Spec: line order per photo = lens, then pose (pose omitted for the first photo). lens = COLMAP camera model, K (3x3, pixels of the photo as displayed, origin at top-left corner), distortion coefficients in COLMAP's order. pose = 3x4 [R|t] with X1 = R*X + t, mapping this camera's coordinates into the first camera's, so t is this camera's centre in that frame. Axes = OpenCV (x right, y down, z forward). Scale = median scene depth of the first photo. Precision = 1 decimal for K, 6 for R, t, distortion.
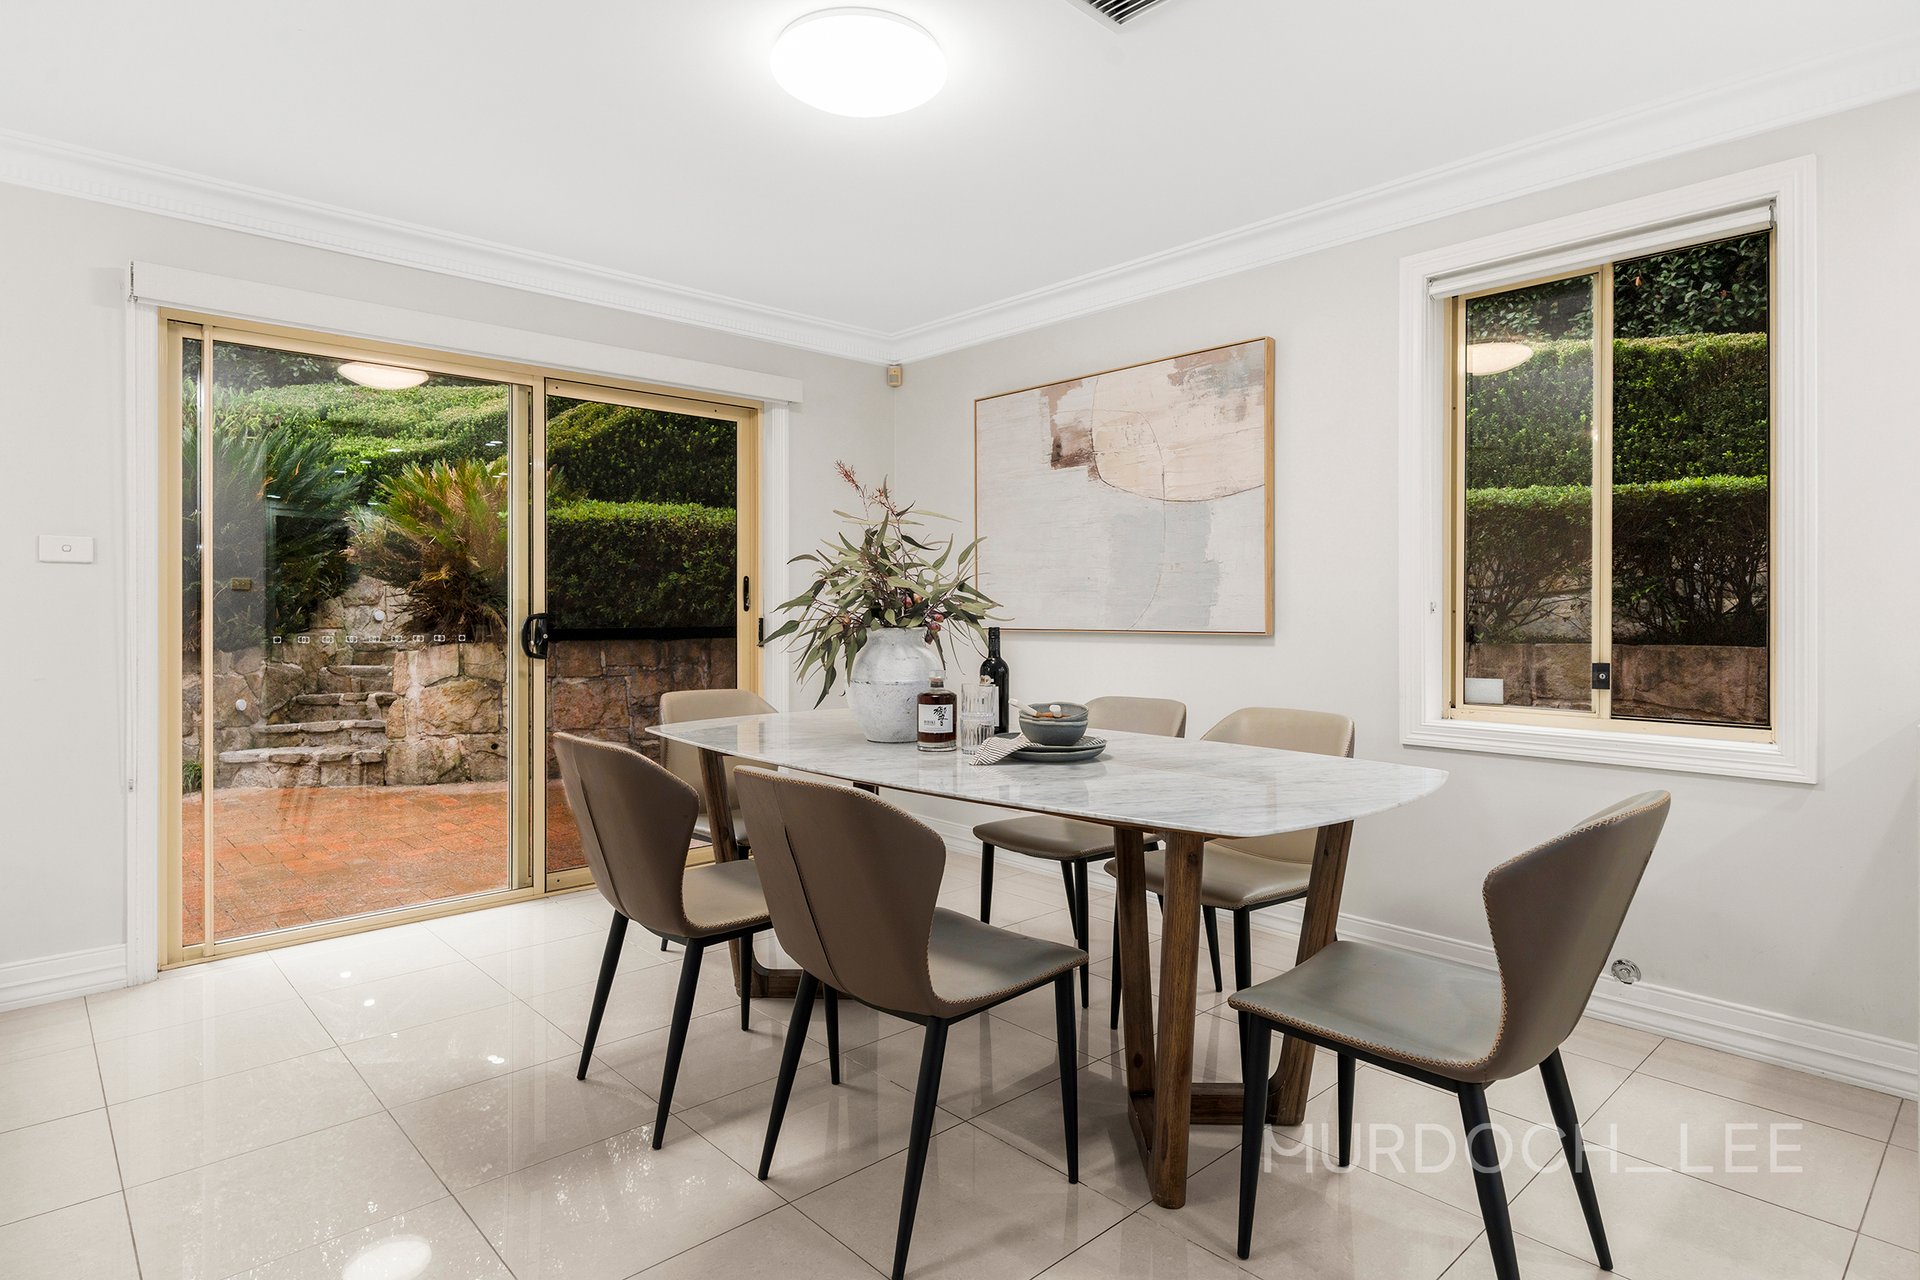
lens RADIAL K [[1021.5, 0, 954.8], [0, 1021.5, 615.1], [0, 0, 1]] dist [0.010381, 0.000566]
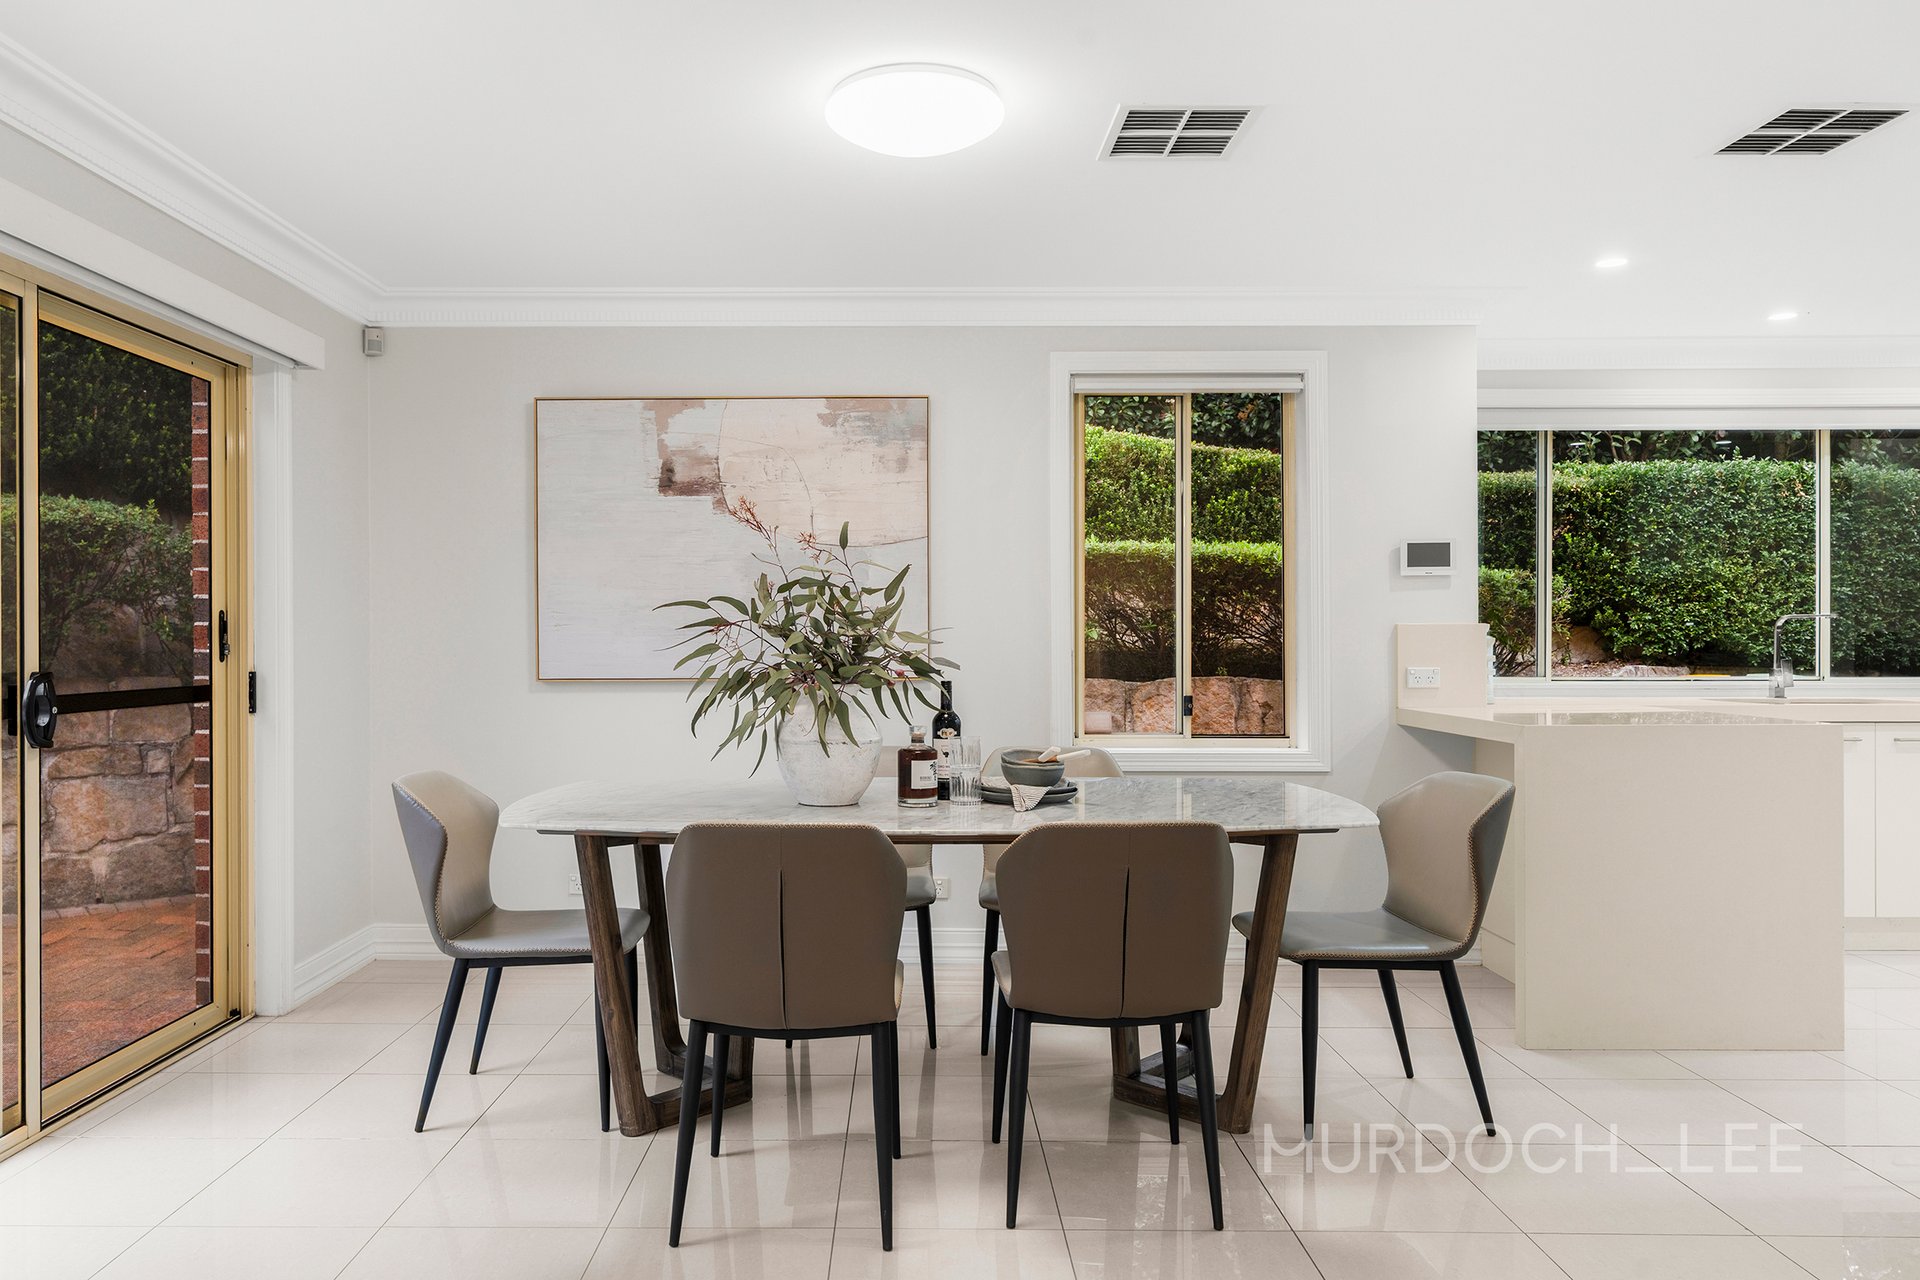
lens RADIAL K [[1310.7, 0, 907.8], [0, 1310.7, 646.8], [0, 0, 1]] dist [-0.005853, -0.000192]
pose [[0.685661, -0.005023, 0.727903, -0.584223], [0.005076, 0.999985, 0.002119, -0.015103], [-0.727903, 0.002242, 0.685676, 0.079896]]
